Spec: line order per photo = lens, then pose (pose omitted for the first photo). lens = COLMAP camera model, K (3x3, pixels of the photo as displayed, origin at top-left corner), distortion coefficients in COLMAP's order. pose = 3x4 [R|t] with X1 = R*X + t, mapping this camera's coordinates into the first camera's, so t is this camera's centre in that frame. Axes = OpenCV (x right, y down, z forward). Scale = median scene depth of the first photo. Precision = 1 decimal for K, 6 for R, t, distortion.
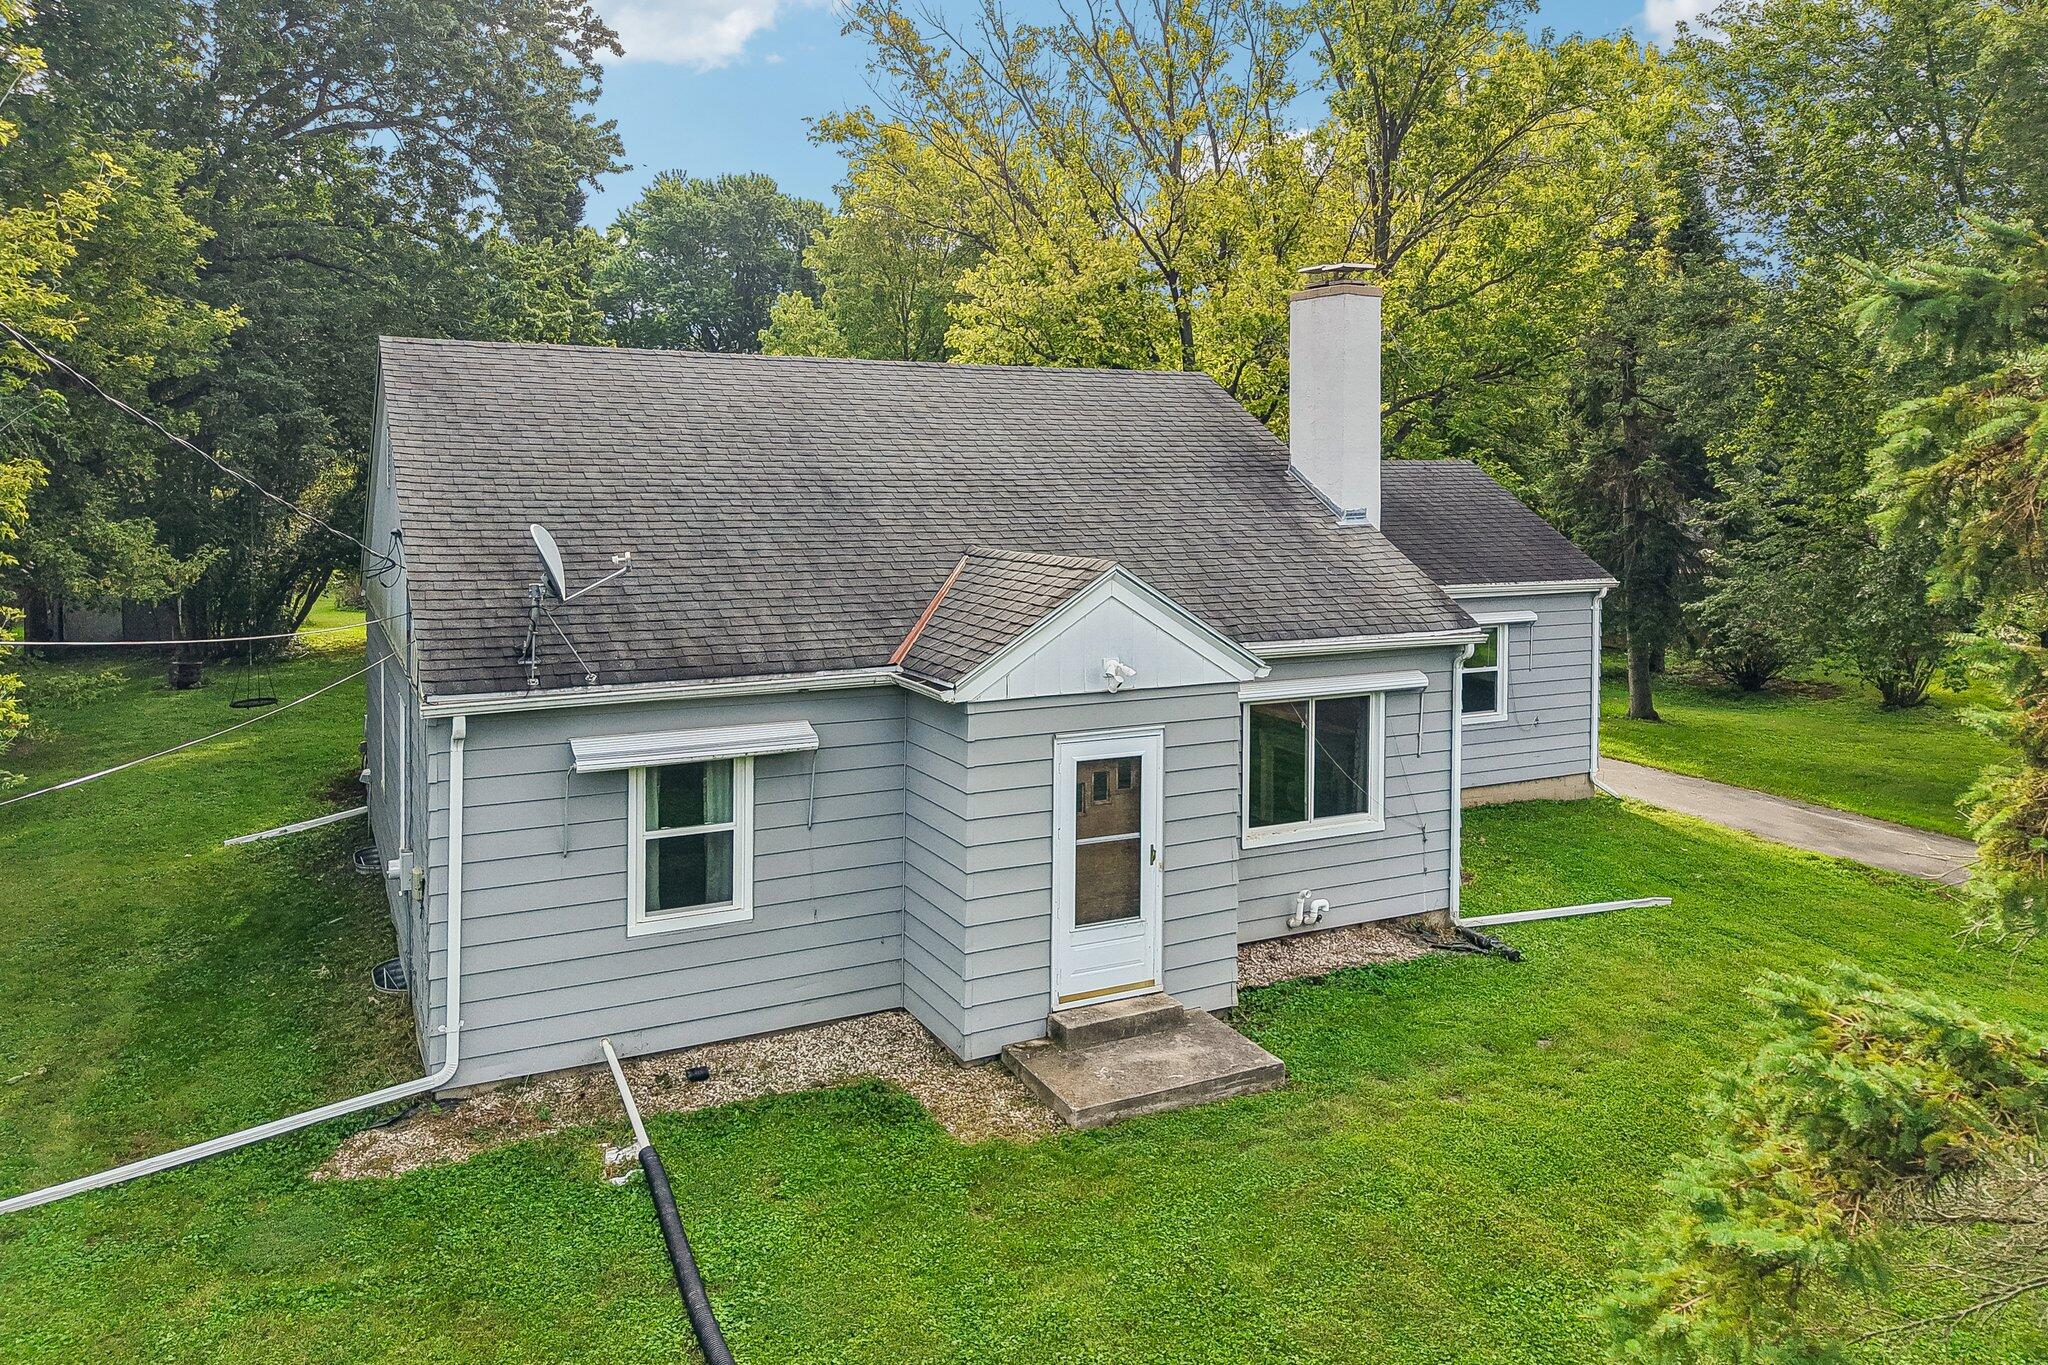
lens RADIAL K [[1433.4, 0, 995.3], [0, 1433.4, 492.7], [0, 0, 1]] dist [0.004364, -0.001052]
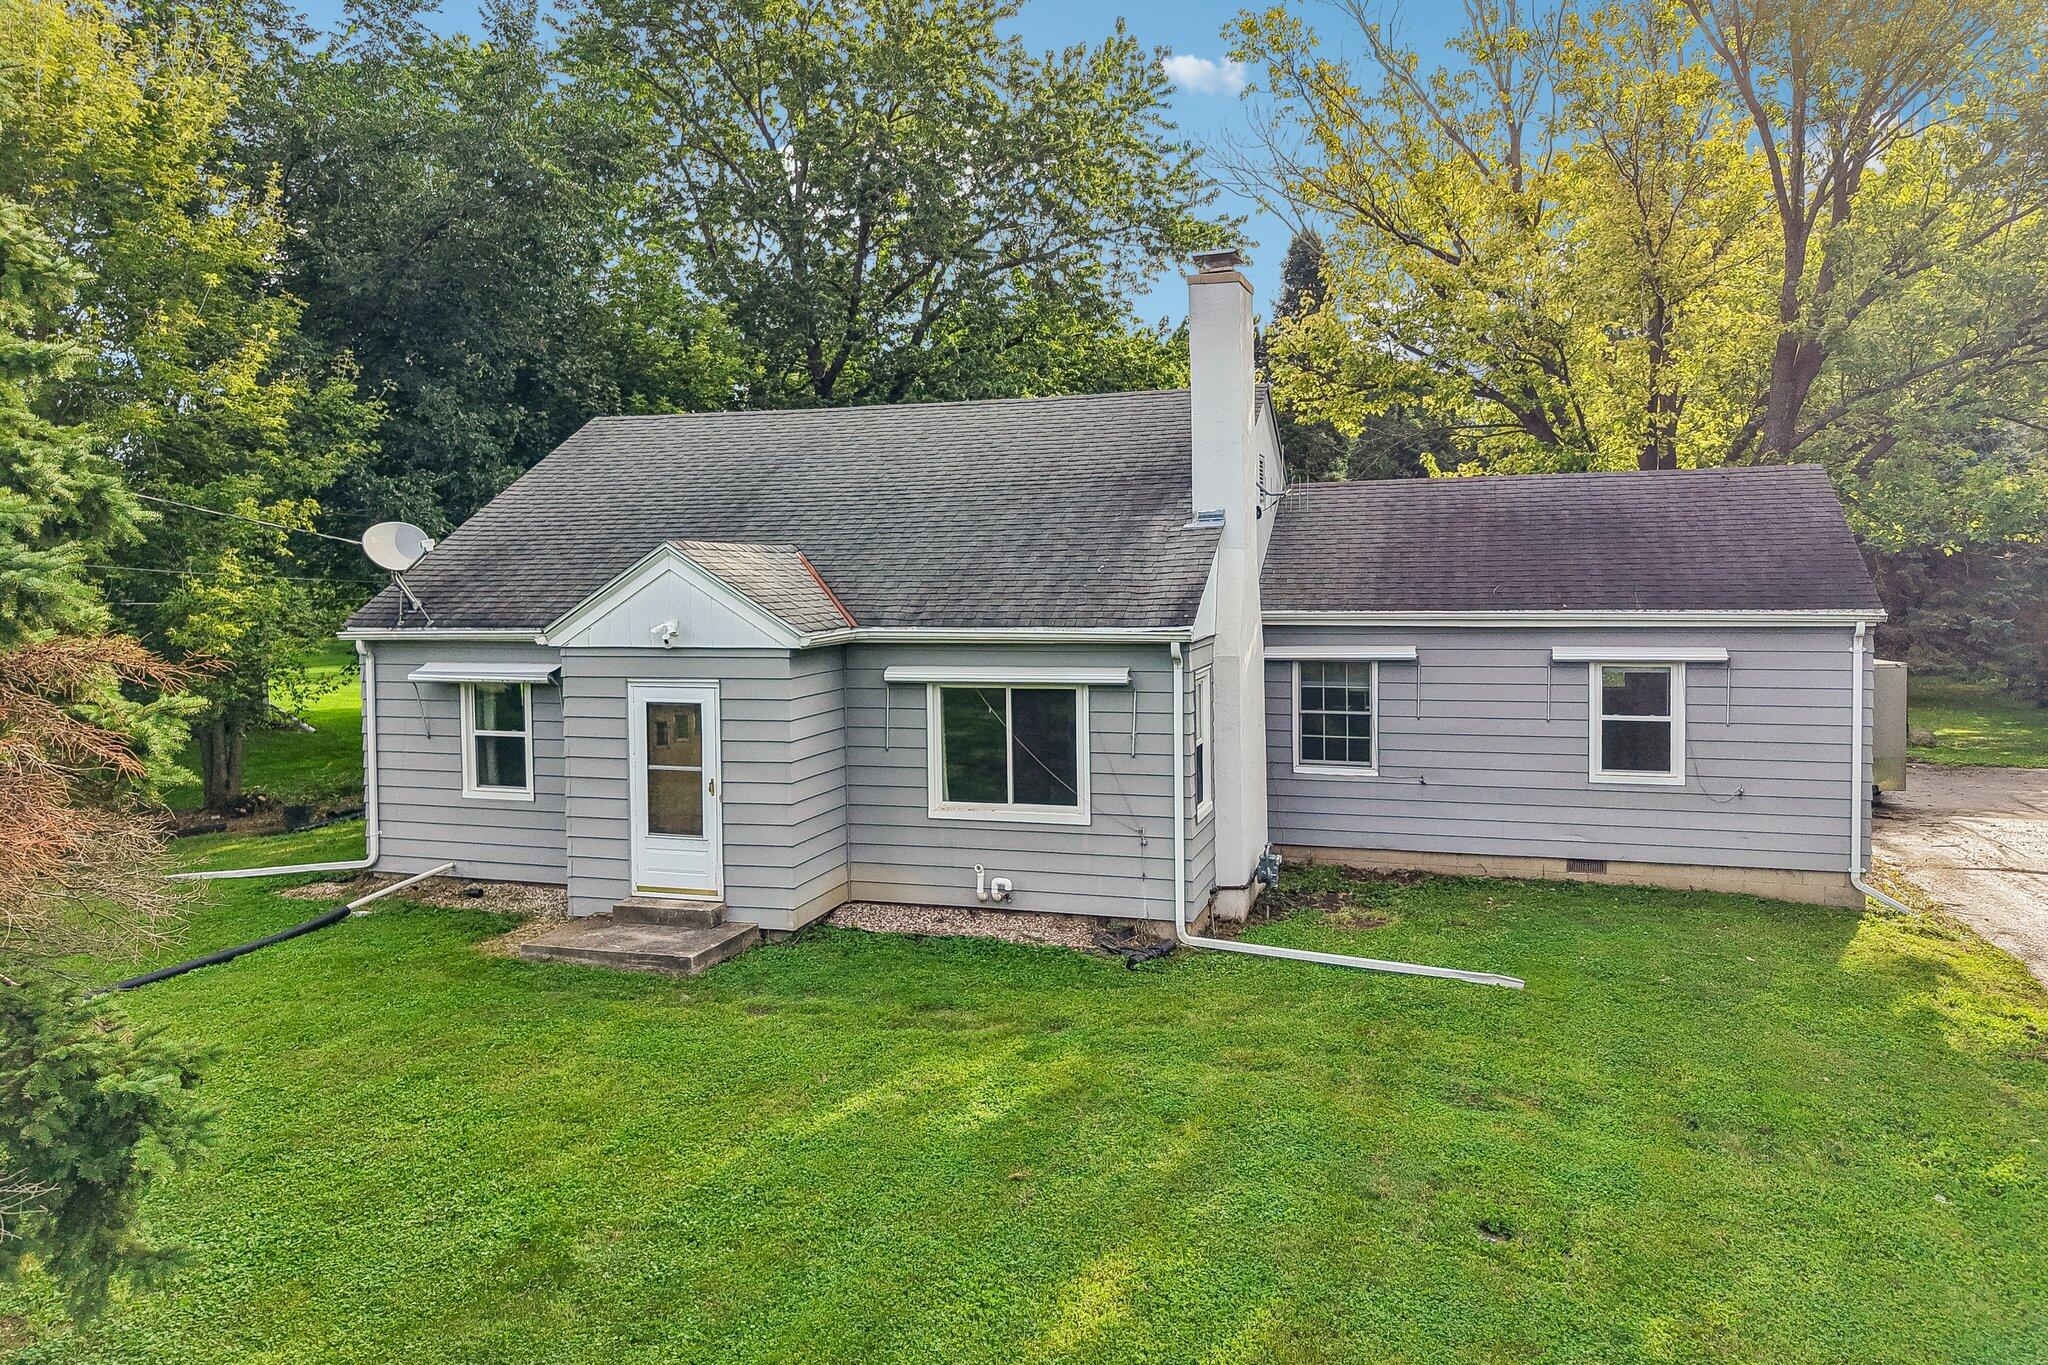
lens RADIAL K [[1380.8, 0, 1024.0], [0, 1380.8, 682.5], [0, 0, 1]] dist [0.001317, -0.000187]
pose [[0.717932, 0.046881, -0.694533, 1.096873], [0.001905, 0.997594, 0.069307, 0.086207], [0.696111, -0.051080, 0.716115, 0.362727]]
